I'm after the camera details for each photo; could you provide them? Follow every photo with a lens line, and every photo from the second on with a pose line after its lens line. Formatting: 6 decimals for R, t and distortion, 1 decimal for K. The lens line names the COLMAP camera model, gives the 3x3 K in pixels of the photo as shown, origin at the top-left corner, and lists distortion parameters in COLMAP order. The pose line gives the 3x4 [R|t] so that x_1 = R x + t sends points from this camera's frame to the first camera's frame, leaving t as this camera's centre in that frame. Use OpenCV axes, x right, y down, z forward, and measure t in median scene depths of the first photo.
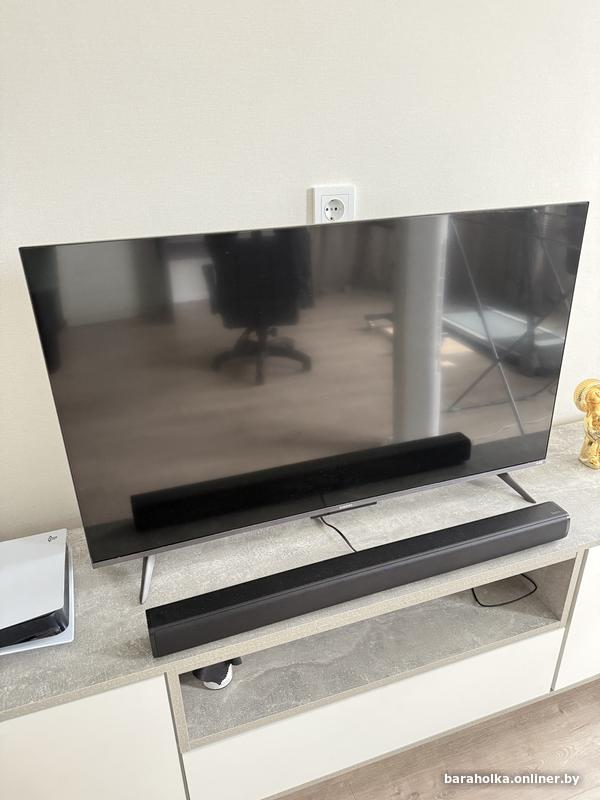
lens RADIAL K [[570.4, 0, 300.0], [0, 570.4, 400.9], [0, 0, 1]] dist [-0.003164, -0.011516]
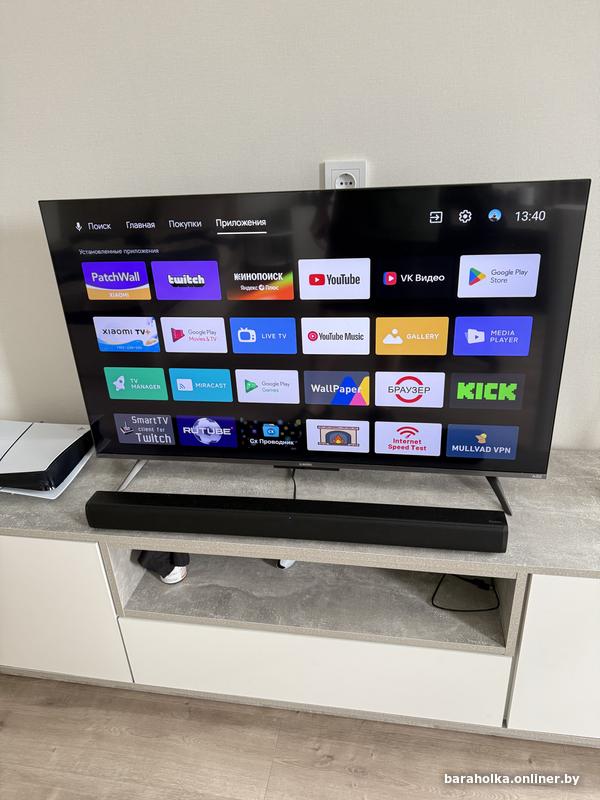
lens RADIAL K [[570.4, 0, 301.9], [0, 570.4, 399.3], [0, 0, 1]] dist [-0.003164, -0.011516]
pose [[0.878073, 0.187622, -0.440211, 0.523662], [-0.180322, 0.981849, 0.058792, 0.005330], [0.443252, 0.027756, 0.895967, 0.039428]]
